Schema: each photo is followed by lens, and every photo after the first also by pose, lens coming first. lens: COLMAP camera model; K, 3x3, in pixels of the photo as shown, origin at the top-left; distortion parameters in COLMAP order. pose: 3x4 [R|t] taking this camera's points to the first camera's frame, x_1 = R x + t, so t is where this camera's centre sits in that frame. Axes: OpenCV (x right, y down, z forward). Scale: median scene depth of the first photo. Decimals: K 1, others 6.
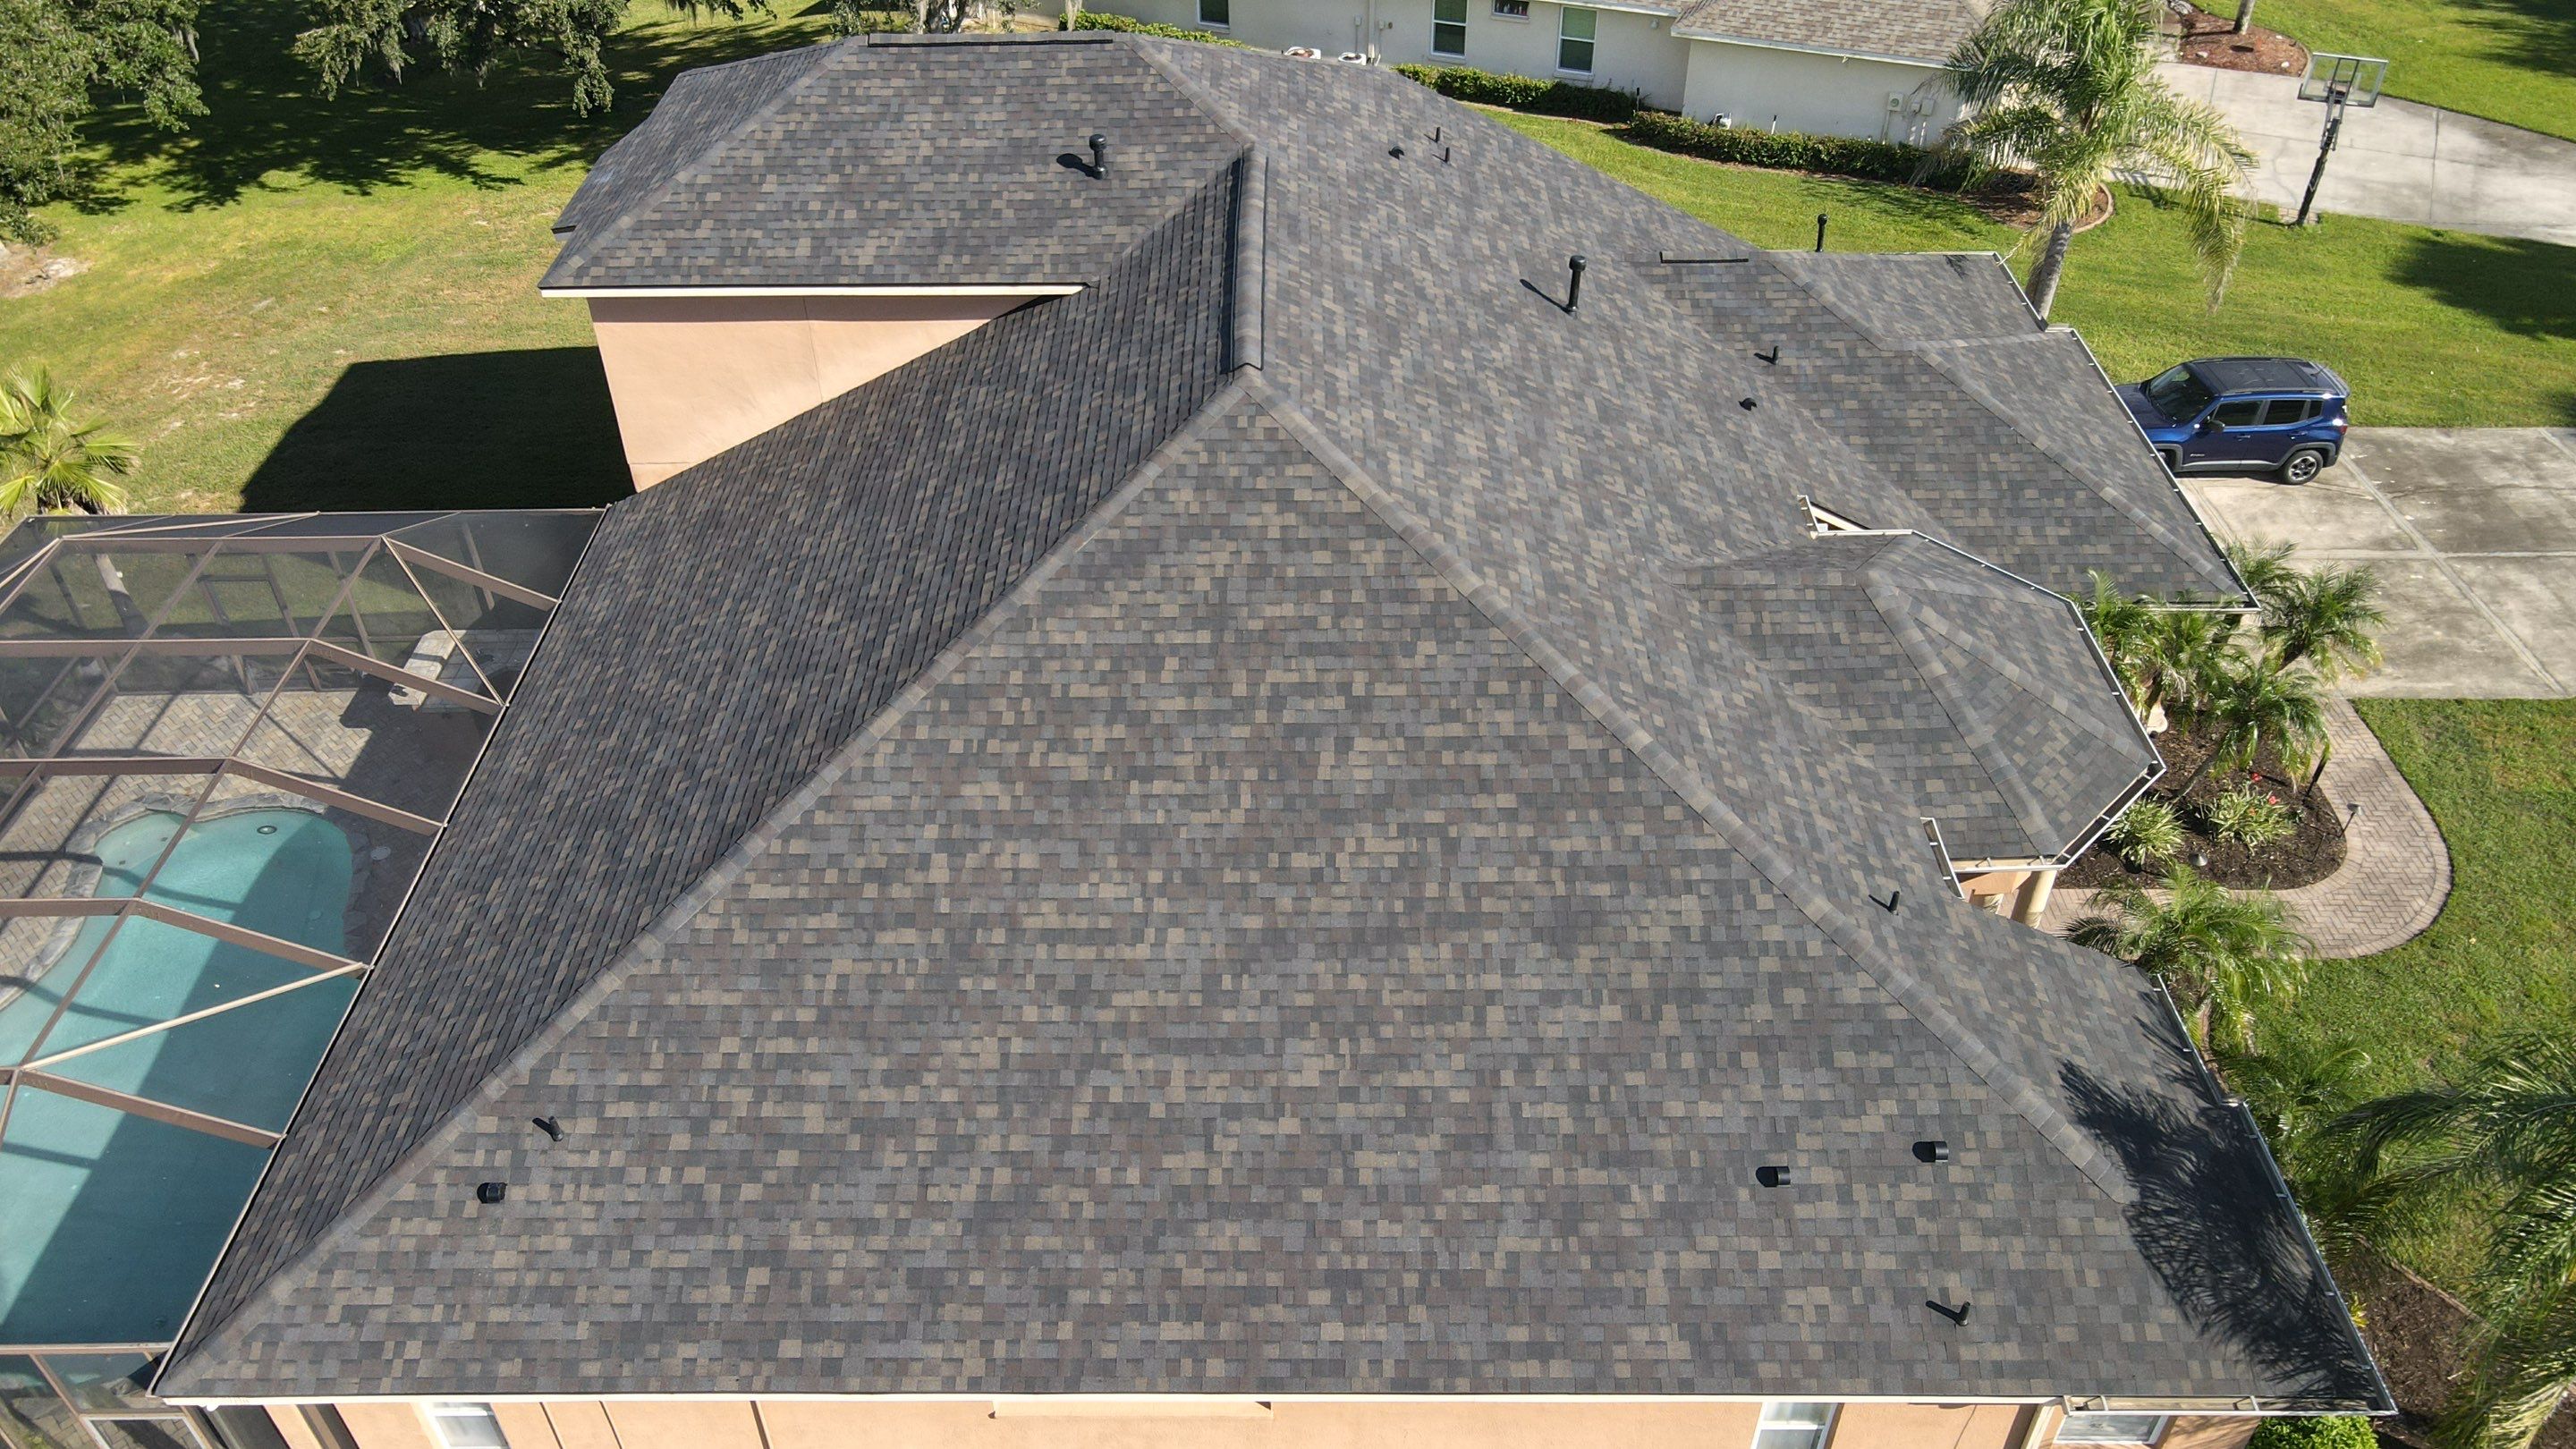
lens RADIAL K [[1869.5, 0, 1275.1], [0, 1869.5, 714.3], [0, 0, 1]] dist [-0.016289, -0.030551]
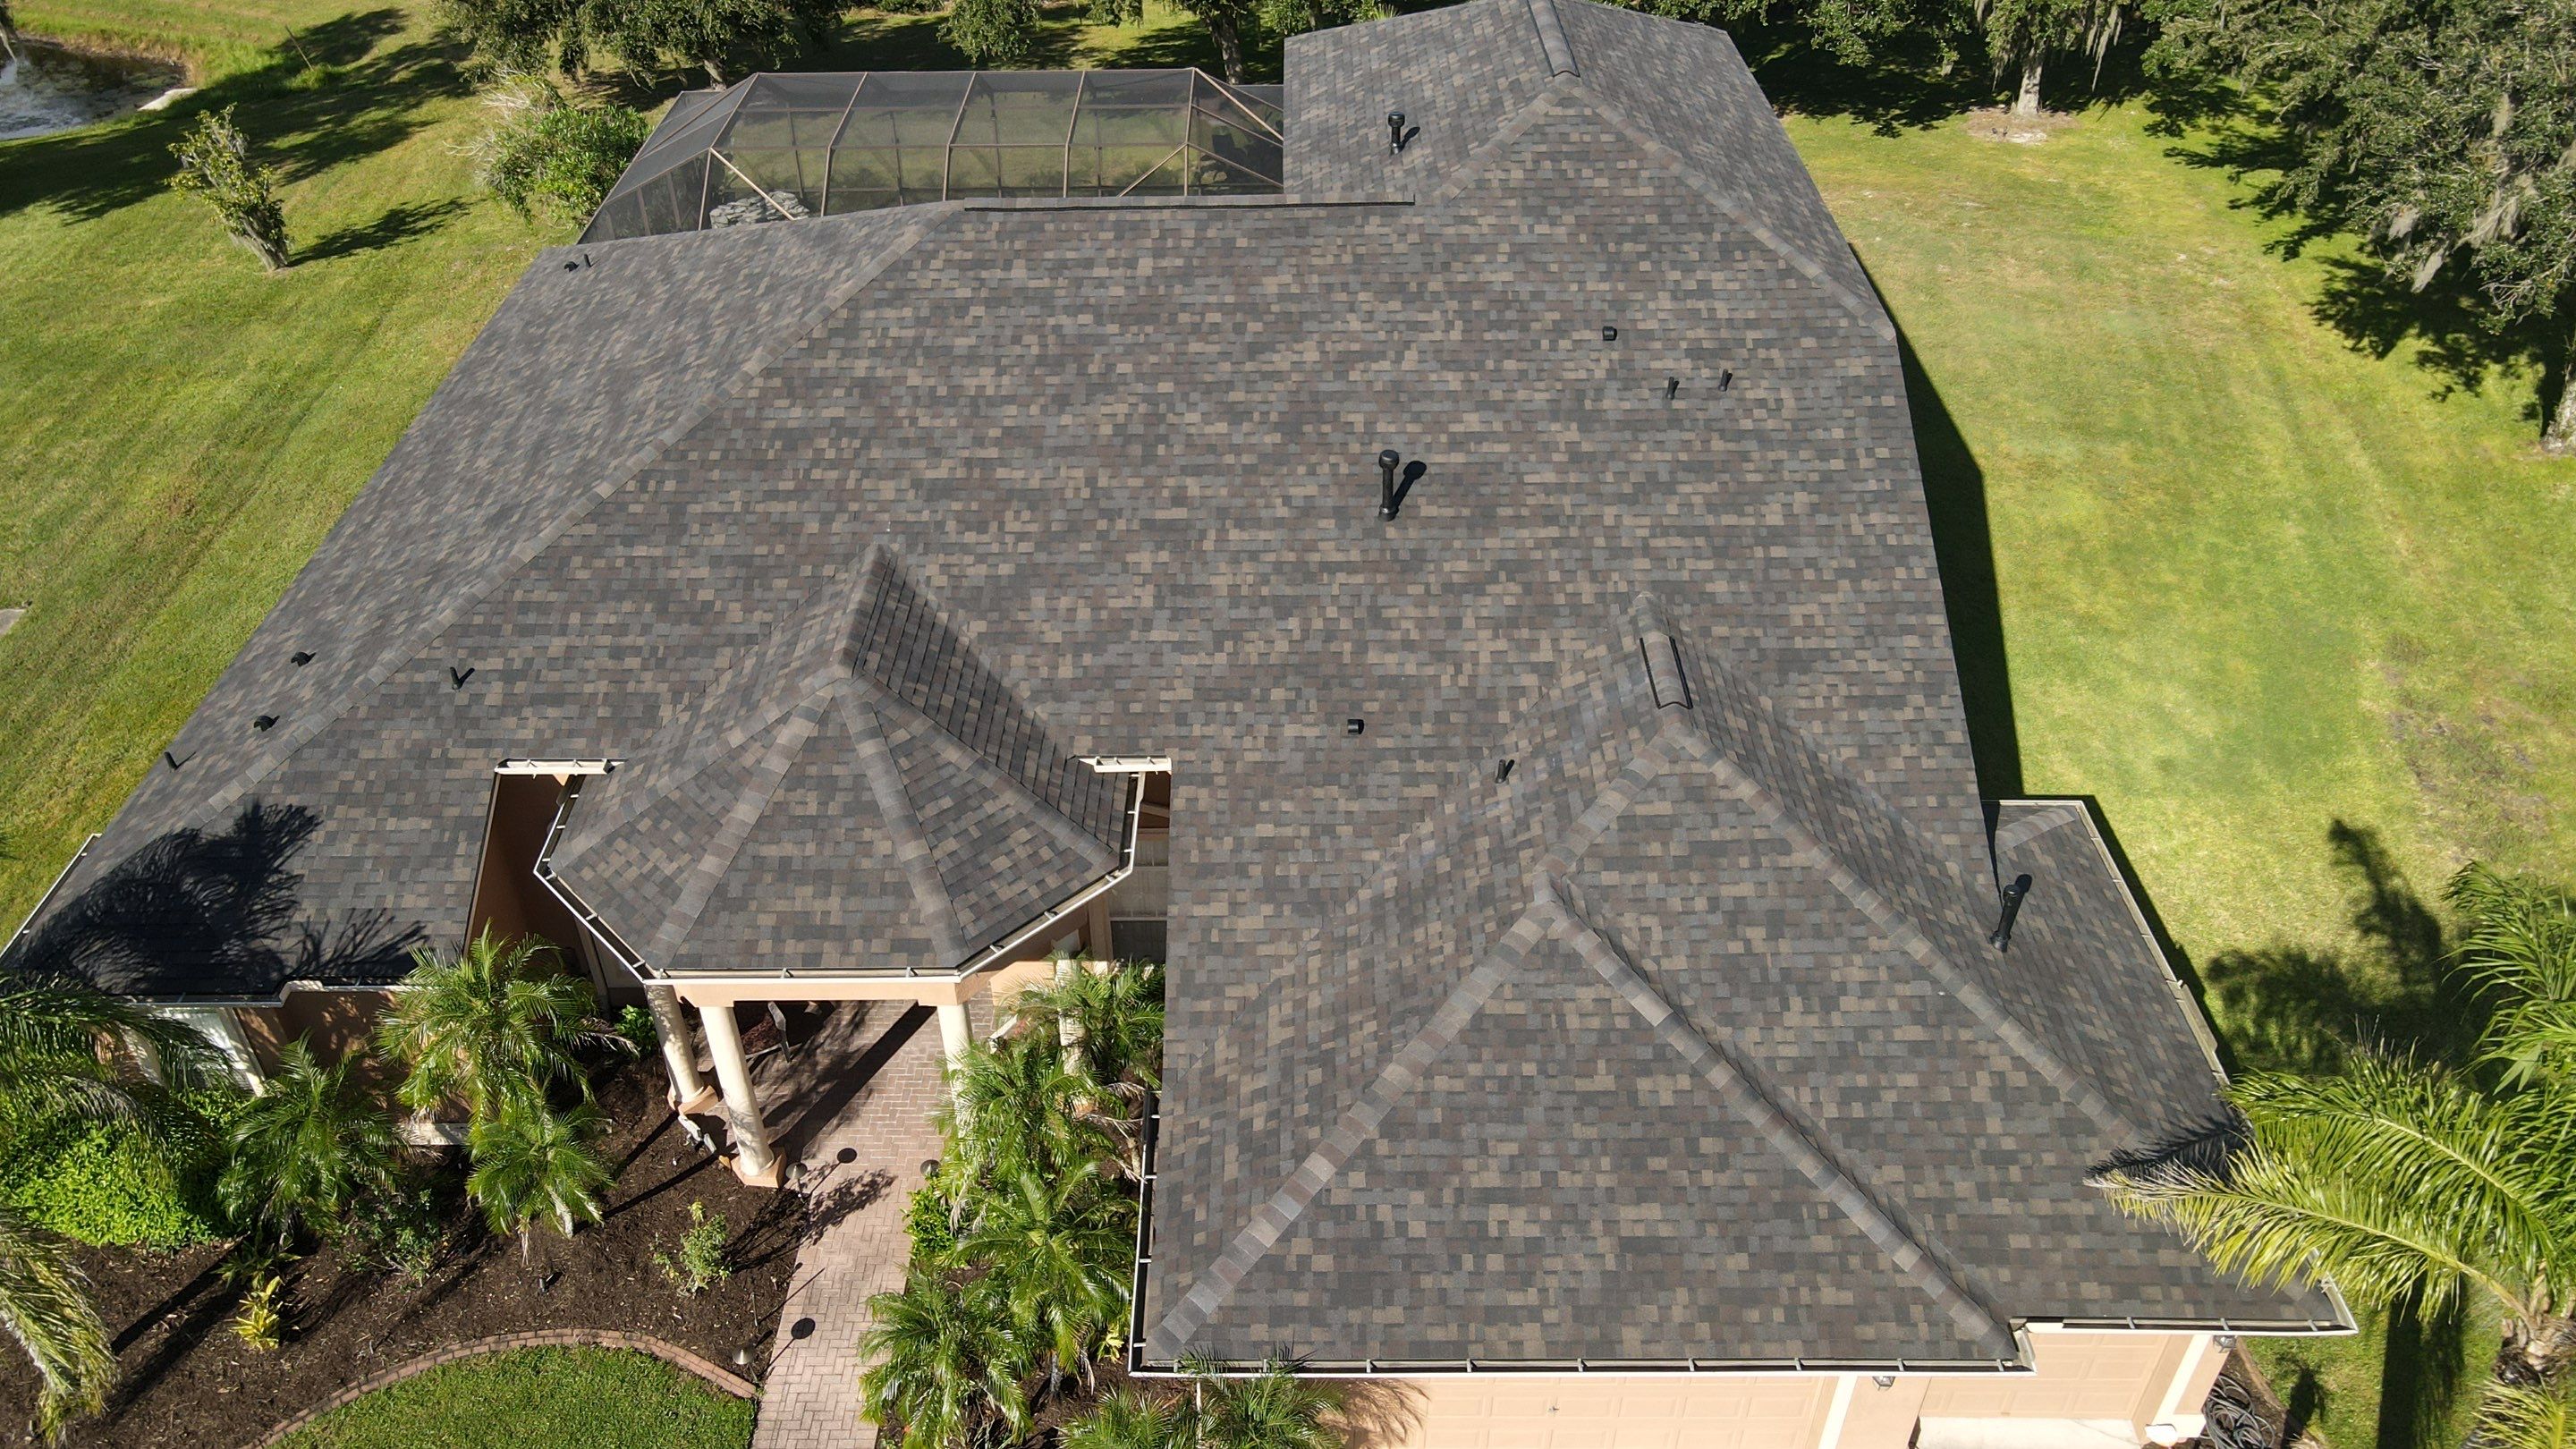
lens RADIAL K [[1869.5, 0, 1275.1], [0, 1869.5, 714.3], [0, 0, 1]] dist [-0.016289, -0.030551]
pose [[0.002984, 0.607626, -0.794218, 0.466918], [-0.606811, 0.632383, 0.481532, -0.278644], [0.794841, 0.480503, 0.370601, 0.360145]]
